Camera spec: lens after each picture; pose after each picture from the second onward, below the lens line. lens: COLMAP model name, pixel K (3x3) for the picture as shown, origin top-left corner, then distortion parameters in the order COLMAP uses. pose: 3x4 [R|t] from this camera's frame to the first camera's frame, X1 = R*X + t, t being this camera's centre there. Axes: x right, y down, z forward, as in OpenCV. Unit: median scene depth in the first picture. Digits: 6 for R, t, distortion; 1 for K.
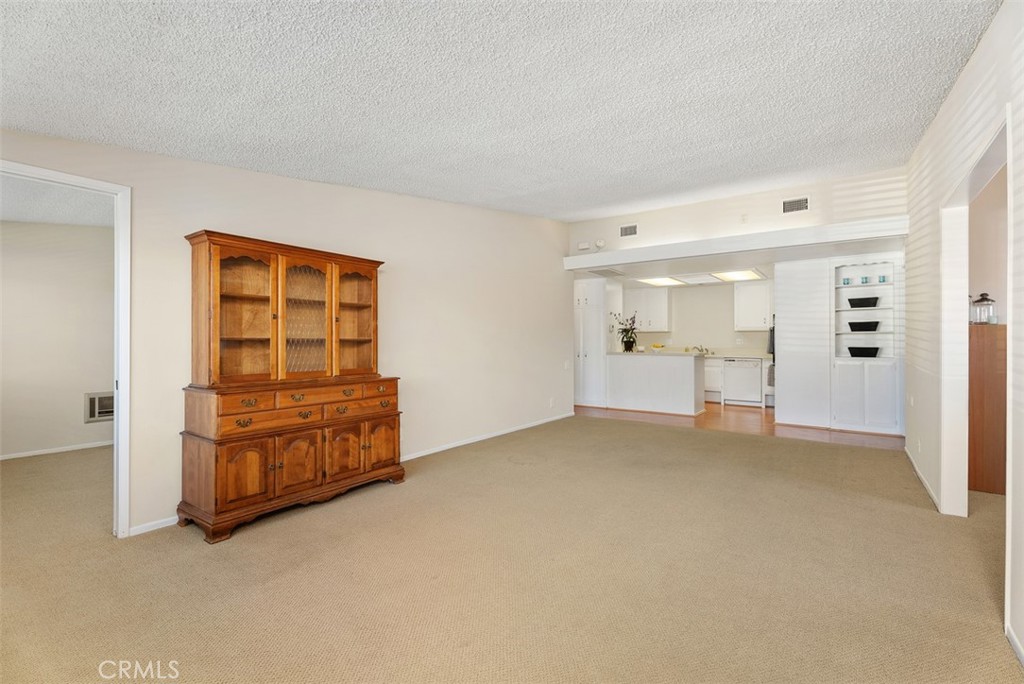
lens RADIAL K [[455.4, 0, 513.6], [0, 455.4, 338.5], [0, 0, 1]] dist [0.002570, -0.000278]
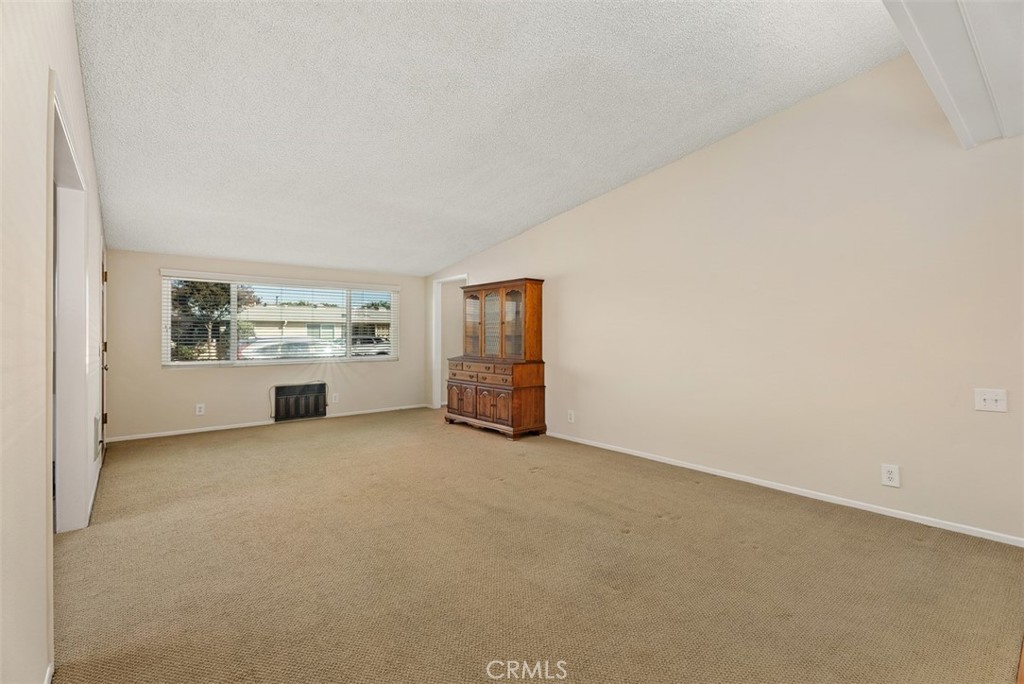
lens RADIAL K [[455.4, 0, 517.5], [0, 455.4, 339.2], [0, 0, 1]] dist [0.002570, -0.000278]
pose [[-0.231269, 0.003061, -0.972885, 1.208849], [0.006455, 0.999978, 0.001612, 0.014802], [0.972868, -0.005907, -0.231284, 1.515946]]
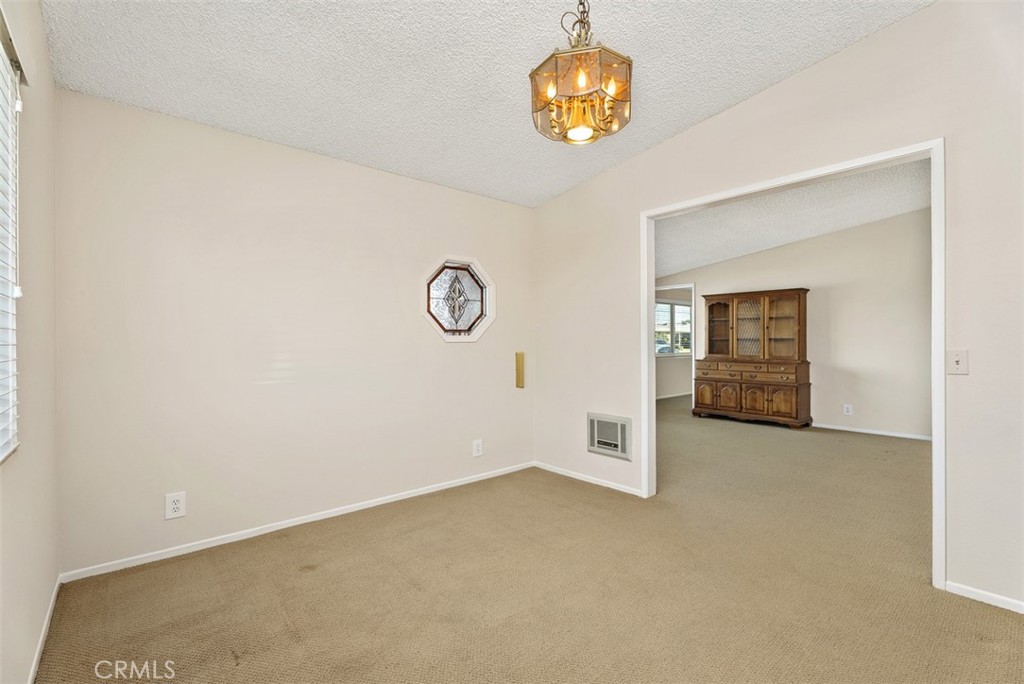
lens RADIAL K [[455.4, 0, 511.6], [0, 455.4, 342.6], [0, 0, 1]] dist [0.002570, -0.000278]
pose [[-0.222917, 0.005724, -0.974821, 1.679831], [0.005931, 0.999972, 0.004516, 0.004603], [0.974819, -0.004775, -0.222945, 0.458476]]
